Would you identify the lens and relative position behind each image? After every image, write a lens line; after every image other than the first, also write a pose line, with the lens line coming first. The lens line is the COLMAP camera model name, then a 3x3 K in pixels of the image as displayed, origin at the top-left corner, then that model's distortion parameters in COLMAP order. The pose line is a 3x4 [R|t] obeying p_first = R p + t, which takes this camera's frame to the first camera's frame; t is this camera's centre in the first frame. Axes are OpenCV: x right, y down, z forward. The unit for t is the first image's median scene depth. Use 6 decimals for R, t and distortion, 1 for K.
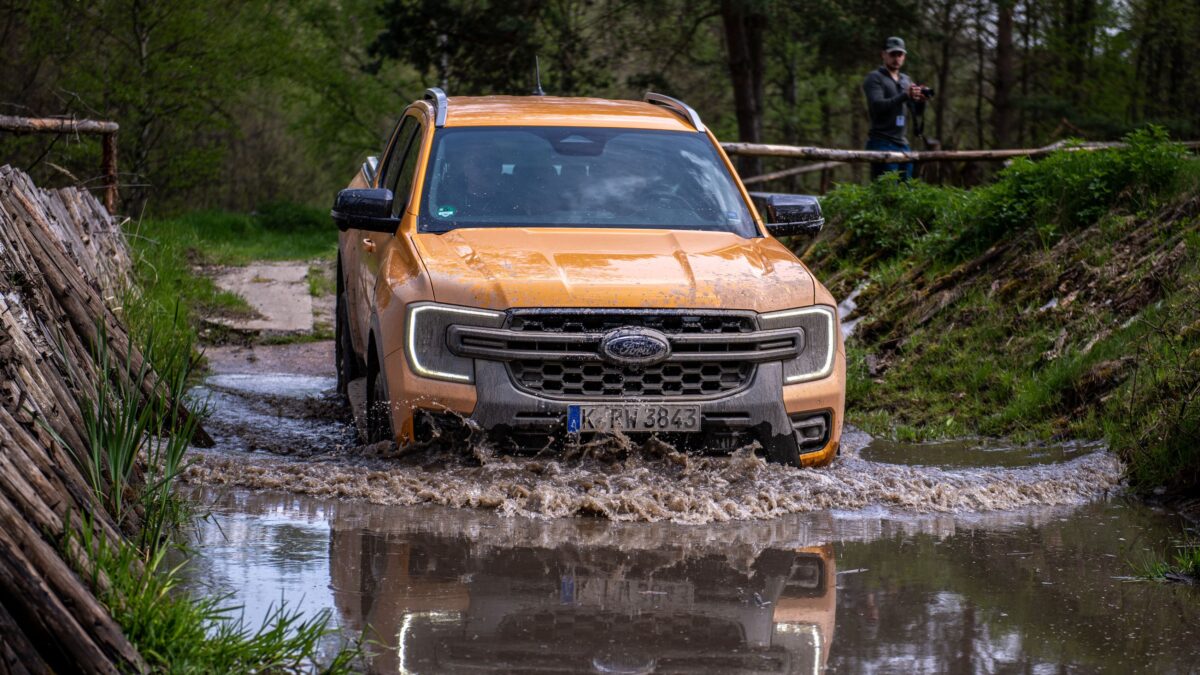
lens RADIAL K [[2244.6, 0, 596.1], [0, 2244.6, 349.5], [0, 0, 1]] dist [0.210579, 0.000000]
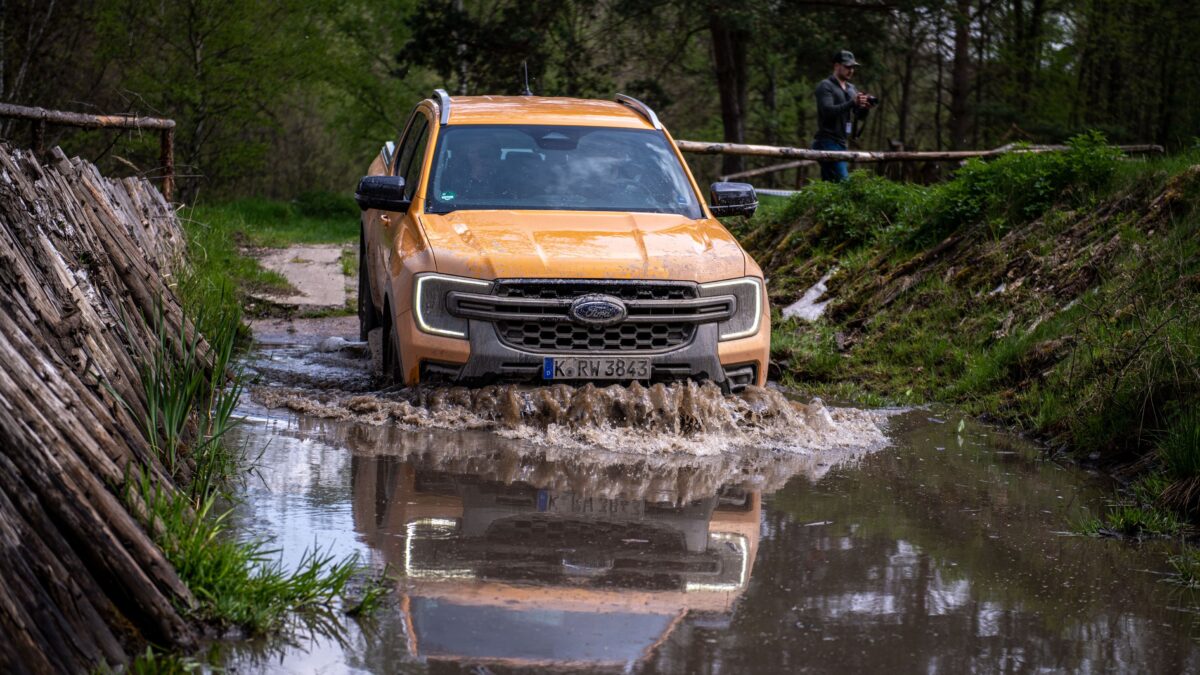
lens RADIAL K [[2244.6, 0, 597.8], [0, 2244.6, 365.6], [0, 0, 1]] dist [0.210579, 0.000000]
pose [[0.999804, 0.010471, -0.016817, 0.020453], [-0.010306, 0.999899, 0.009836, 0.009157], [0.016918, -0.009661, 0.999810, -0.128061]]
